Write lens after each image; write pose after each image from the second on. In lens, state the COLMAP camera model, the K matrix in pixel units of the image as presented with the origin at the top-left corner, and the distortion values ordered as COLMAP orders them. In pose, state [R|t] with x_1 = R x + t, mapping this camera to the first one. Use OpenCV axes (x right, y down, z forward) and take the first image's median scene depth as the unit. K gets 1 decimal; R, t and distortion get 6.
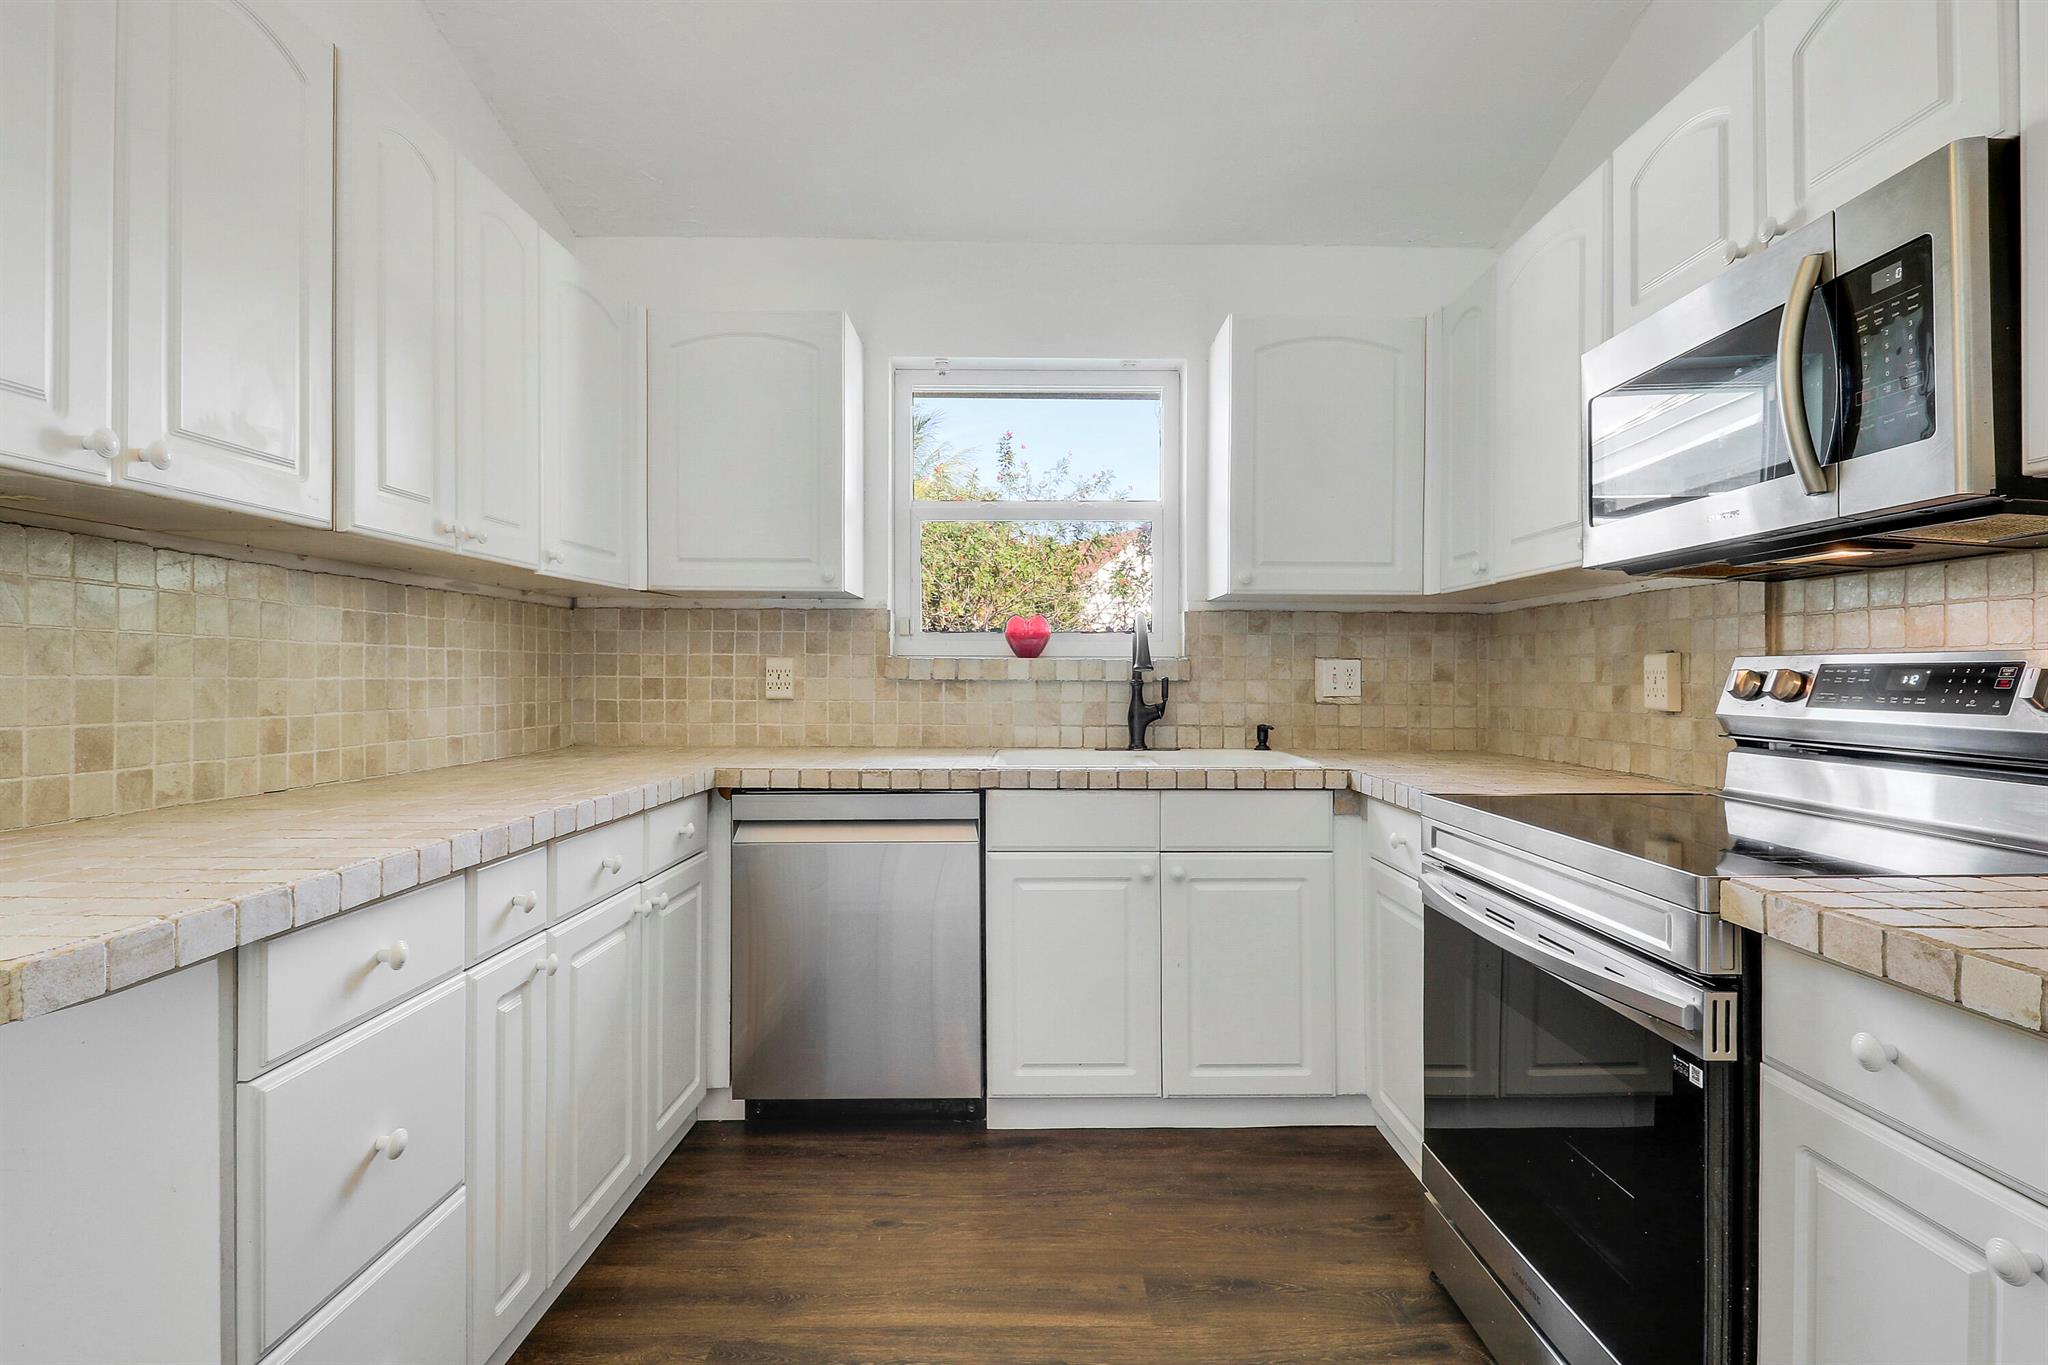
lens RADIAL K [[978.6, 0, 1043.3], [0, 978.6, 700.9], [0, 0, 1]] dist [0.009788, -0.009789]
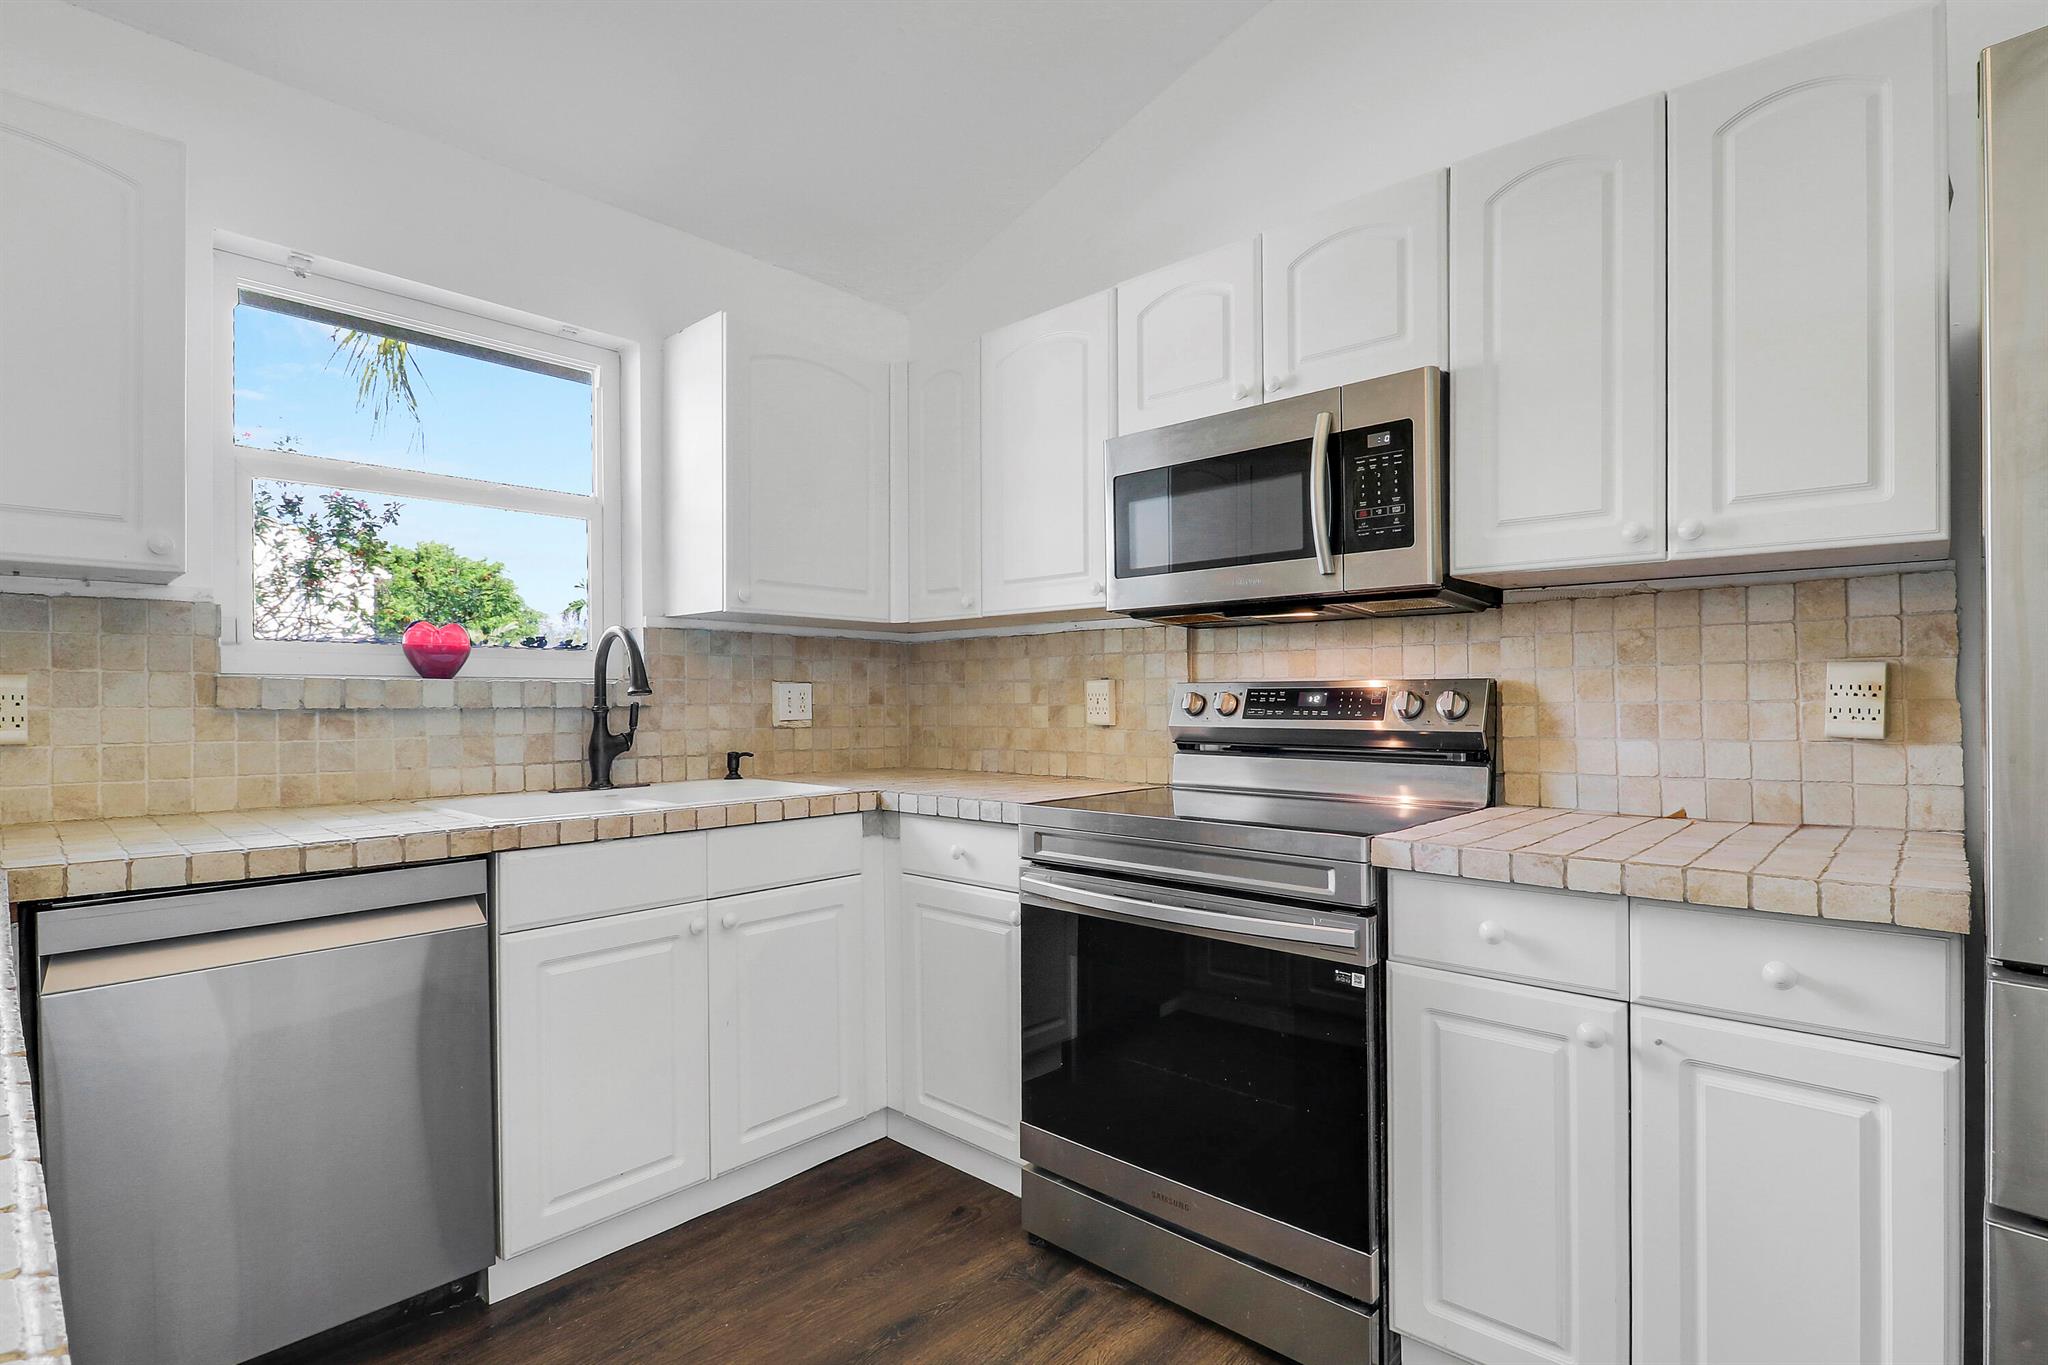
lens RADIAL K [[992.5, 0, 1038.8], [0, 992.5, 699.1], [0, 0, 1]] dist [0.007598, -0.009315]
pose [[0.685835, -0.006640, 0.727727, -0.325491], [0.025166, 0.999577, -0.014596, -0.006211], [-0.727322, 0.028324, 0.685712, 0.162341]]
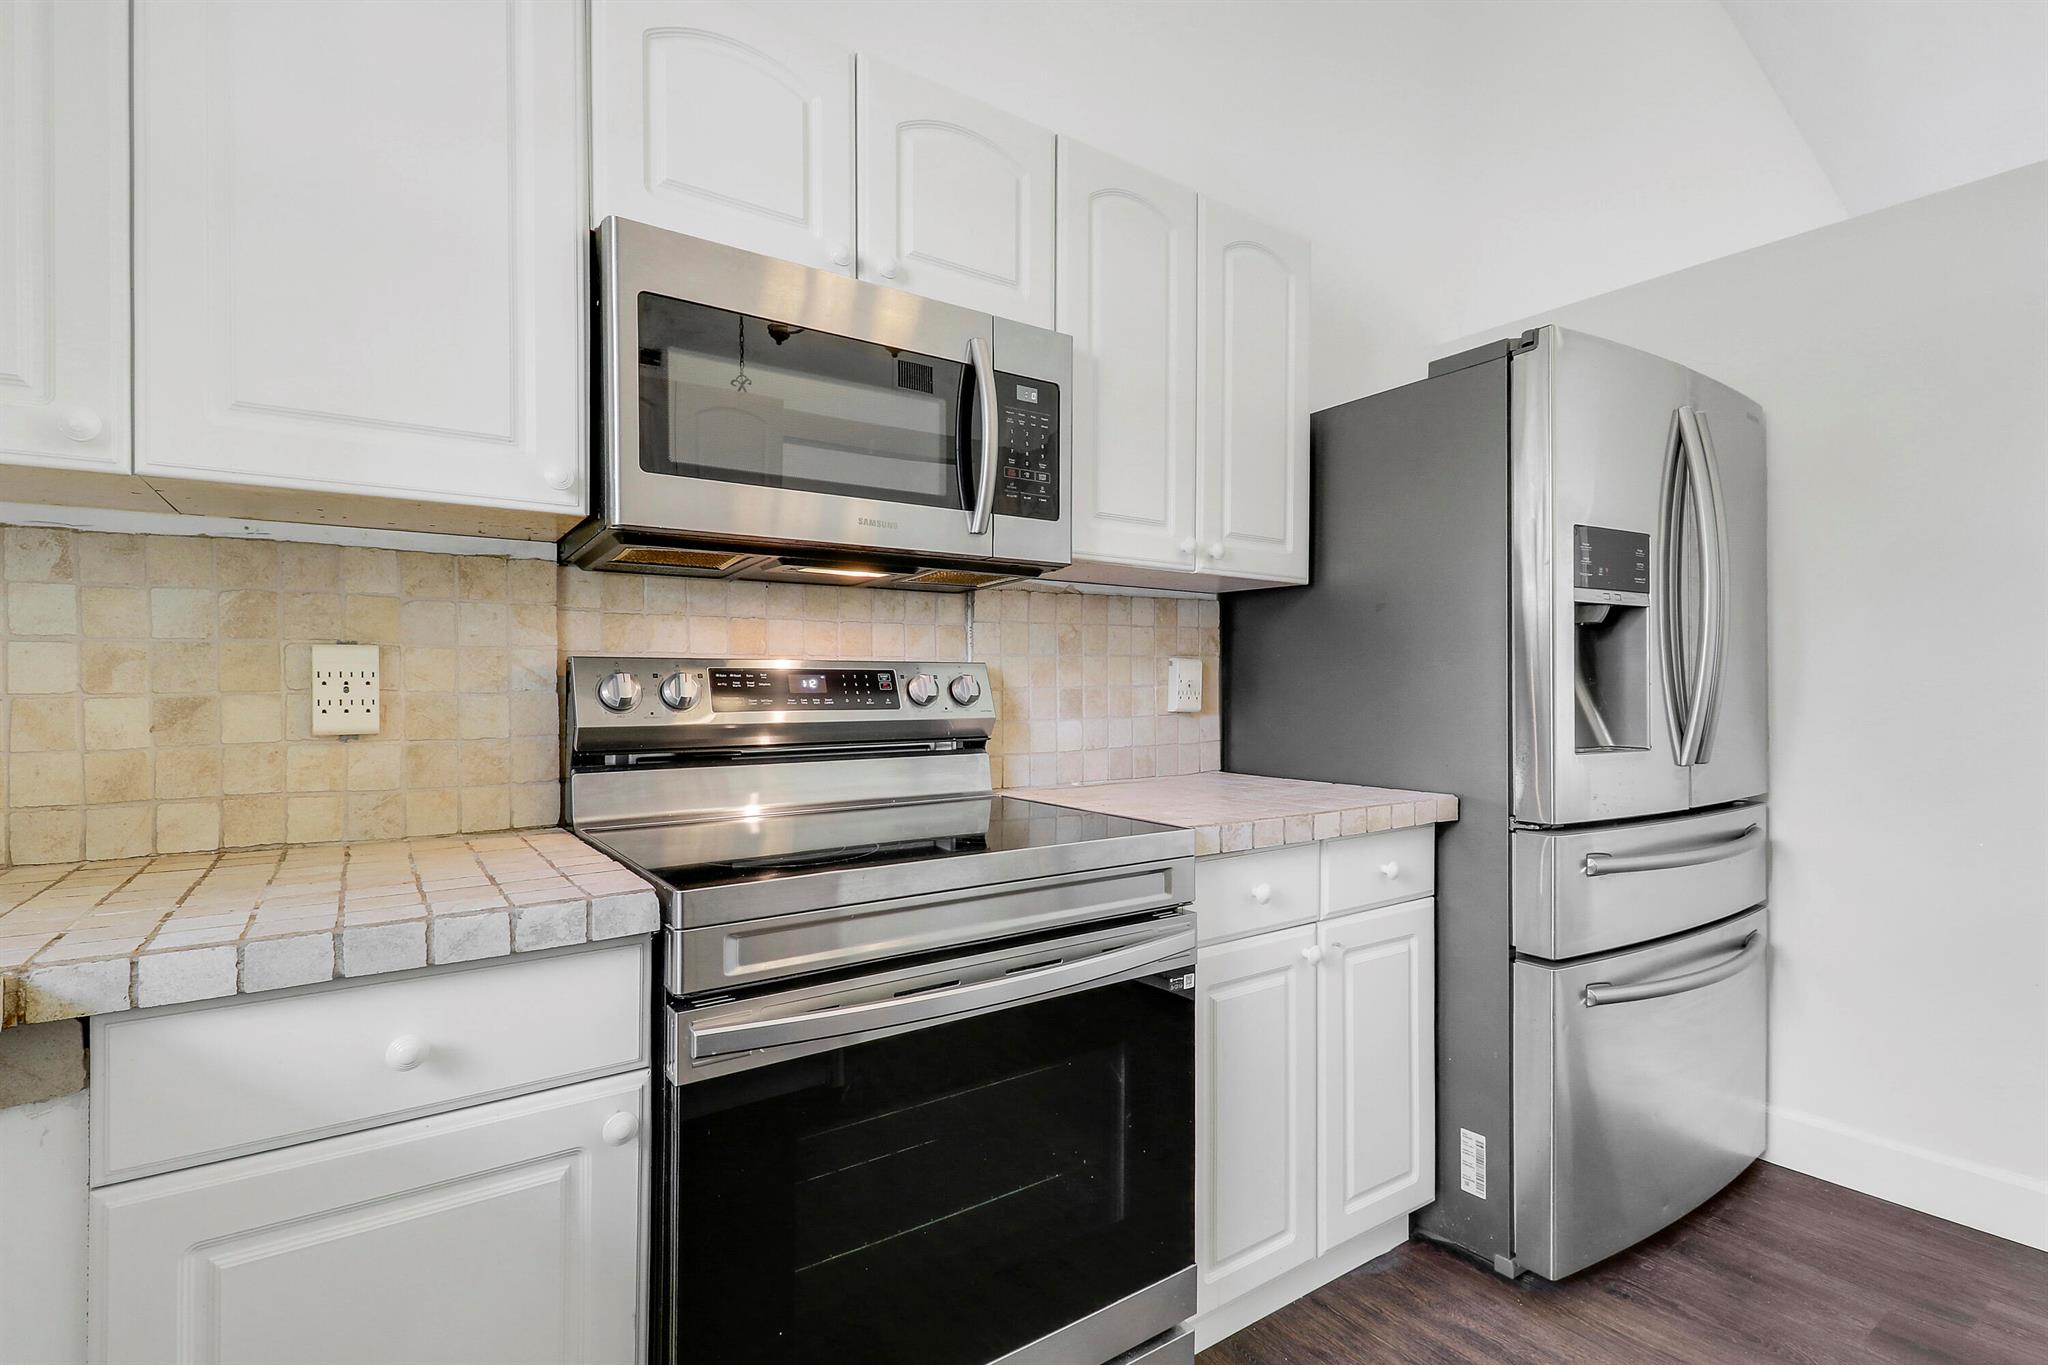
lens RADIAL K [[992.5, 0, 1028.8], [0, 992.5, 691.7], [0, 0, 1]] dist [0.007598, -0.009315]
pose [[-0.575026, -0.009704, 0.818078, -0.145149], [0.019537, 0.999482, 0.025588, -0.023288], [-0.817902, 0.030696, -0.574538, 0.917506]]
